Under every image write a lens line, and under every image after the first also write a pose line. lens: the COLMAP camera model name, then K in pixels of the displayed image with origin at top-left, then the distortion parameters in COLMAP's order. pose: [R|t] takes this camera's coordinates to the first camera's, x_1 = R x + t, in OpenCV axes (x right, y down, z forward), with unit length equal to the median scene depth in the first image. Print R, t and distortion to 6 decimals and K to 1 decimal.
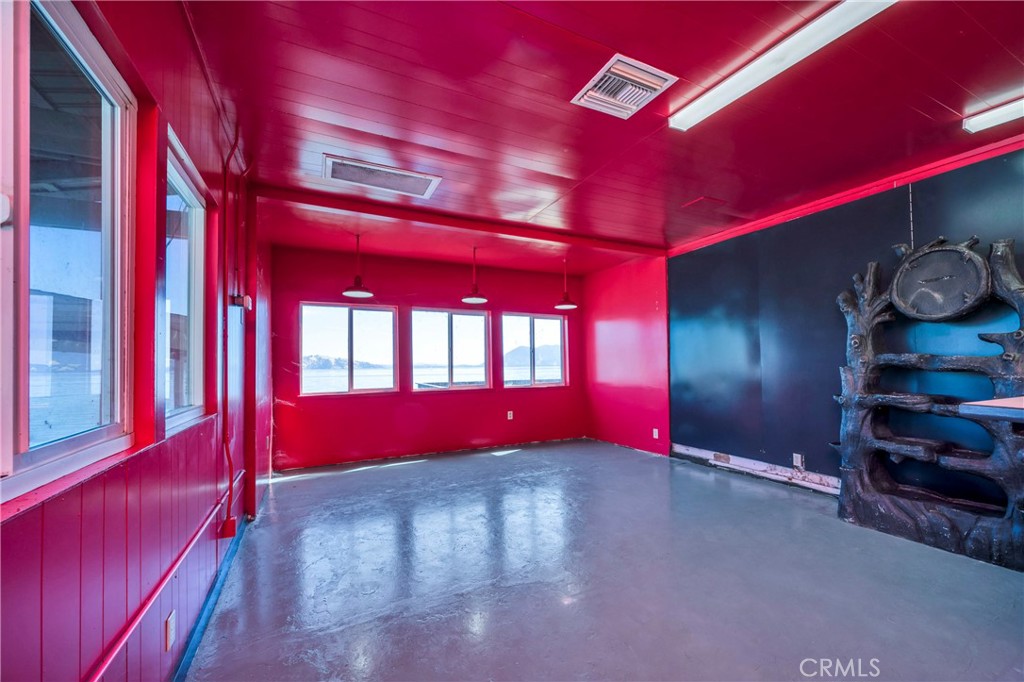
lens RADIAL K [[408.2, 0, 514.9], [0, 408.2, 360.1], [0, 0, 1]] dist [-0.000055, -0.000054]
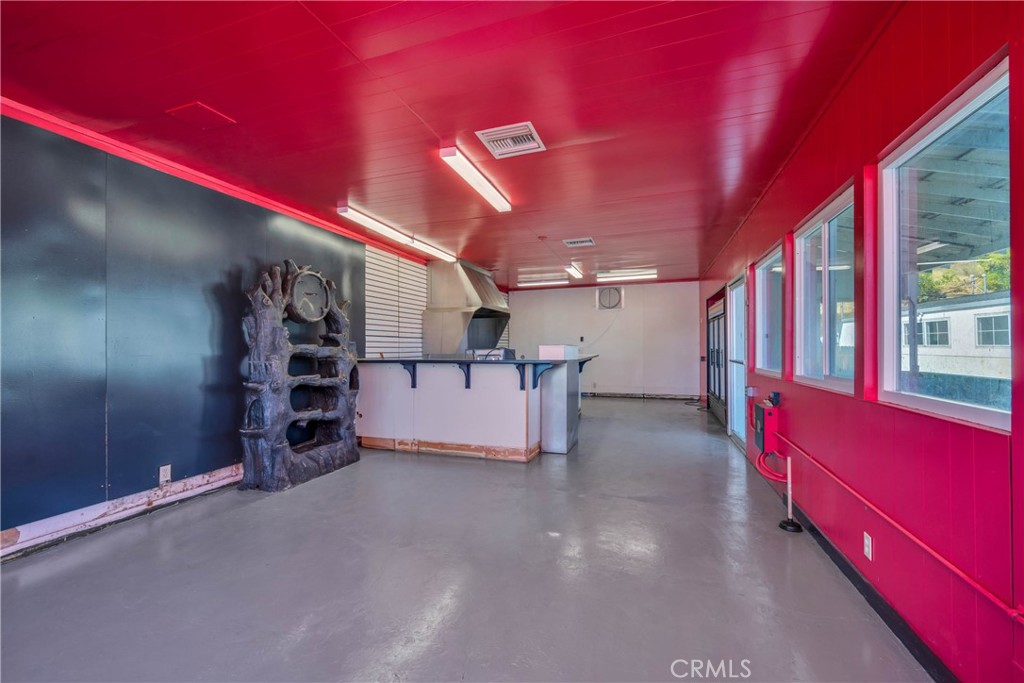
lens RADIAL K [[408.2, 0, 512.6], [0, 408.2, 343.9], [0, 0, 1]] dist [-0.000055, -0.000054]
pose [[-0.709767, 0.022553, 0.704076, -0.368273], [0.005880, 0.999642, -0.026093, 0.016396], [-0.704412, -0.014380, -0.709646, 1.114489]]
